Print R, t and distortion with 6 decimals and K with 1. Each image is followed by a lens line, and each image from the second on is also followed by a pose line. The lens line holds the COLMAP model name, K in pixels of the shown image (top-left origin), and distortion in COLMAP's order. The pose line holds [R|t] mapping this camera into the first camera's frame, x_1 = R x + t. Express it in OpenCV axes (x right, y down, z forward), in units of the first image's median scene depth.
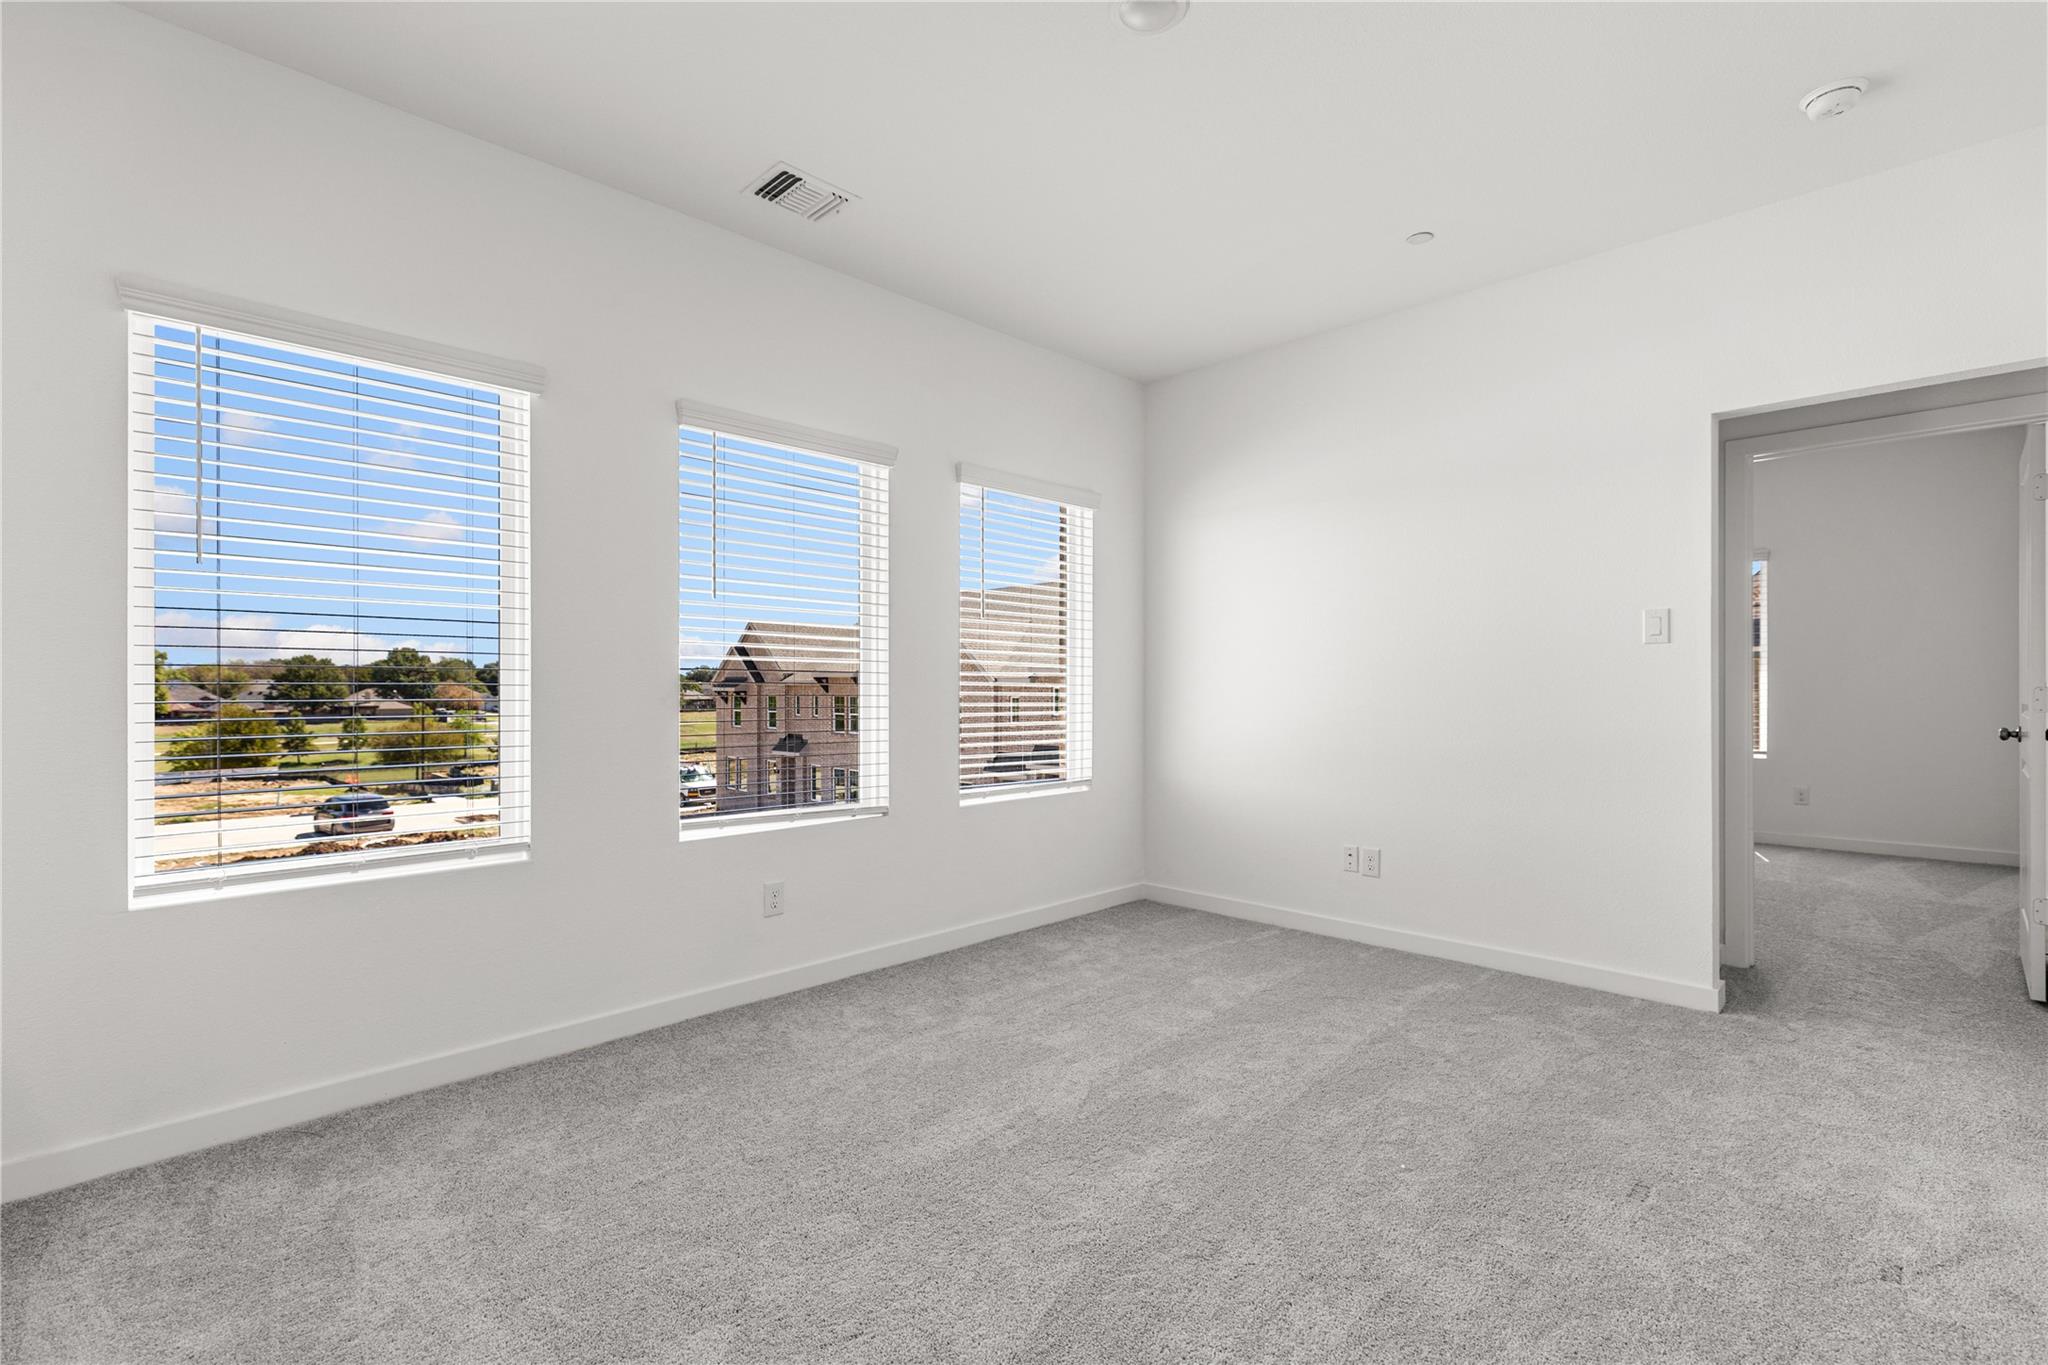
lens RADIAL K [[888.8, 0, 1024.0], [0, 888.8, 682.5], [0, 0, 1]] dist [0.003052, 0.000196]
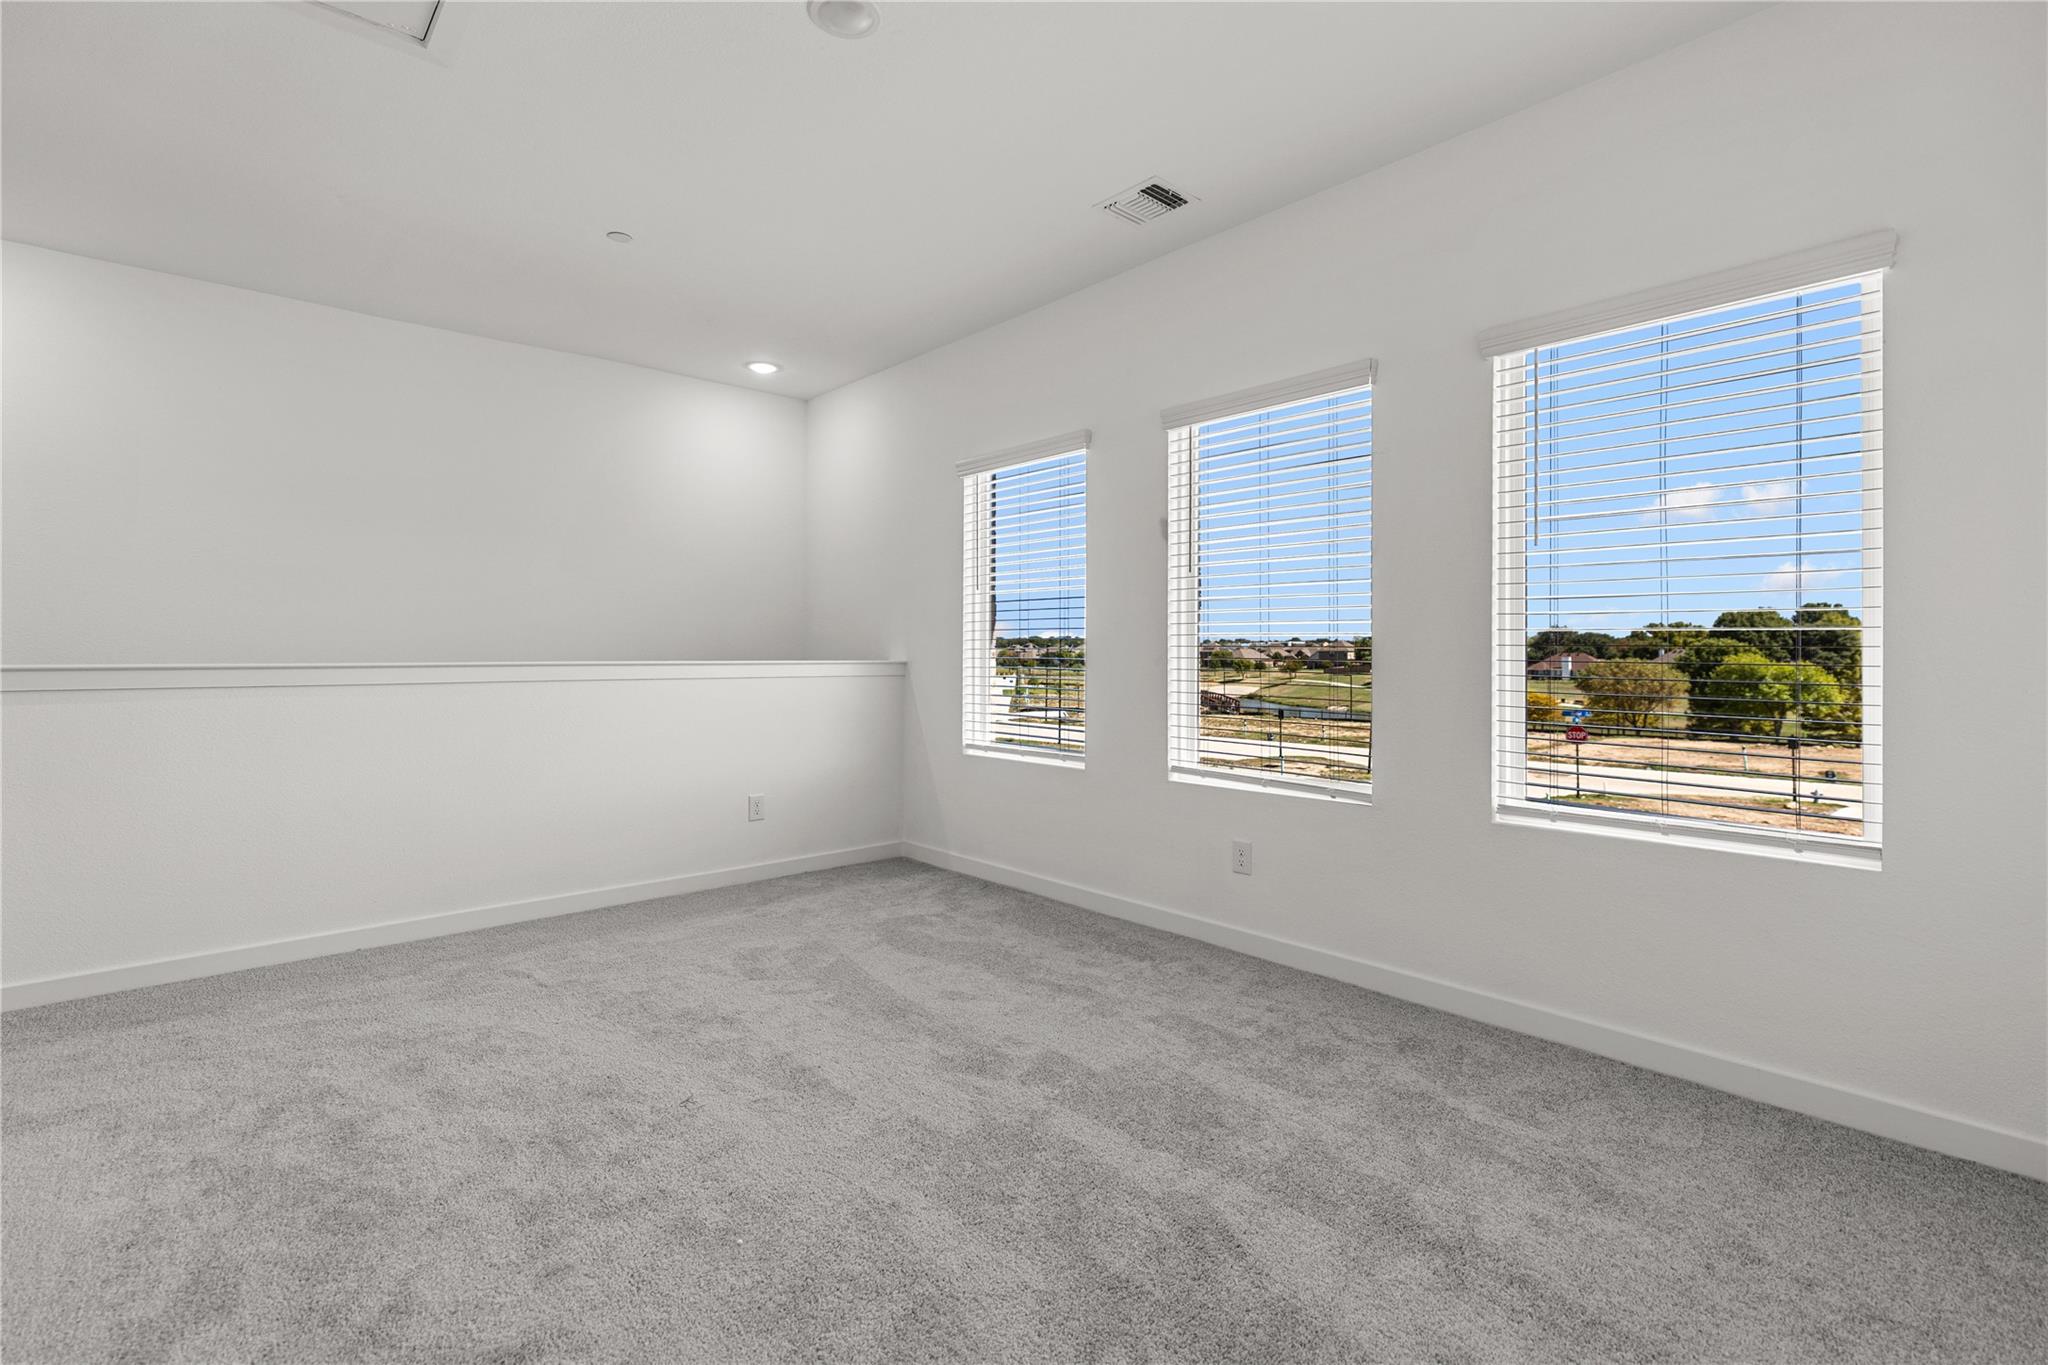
lens RADIAL K [[957.2, 0, 1024.3], [0, 957.2, 637.6], [0, 0, 1]] dist [-0.000276, -0.000153]
pose [[-0.043086, -0.010343, -0.999018, 0.695226], [0.006381, 0.999923, -0.010627, -0.000485], [0.999051, -0.006832, -0.043017, 0.662802]]
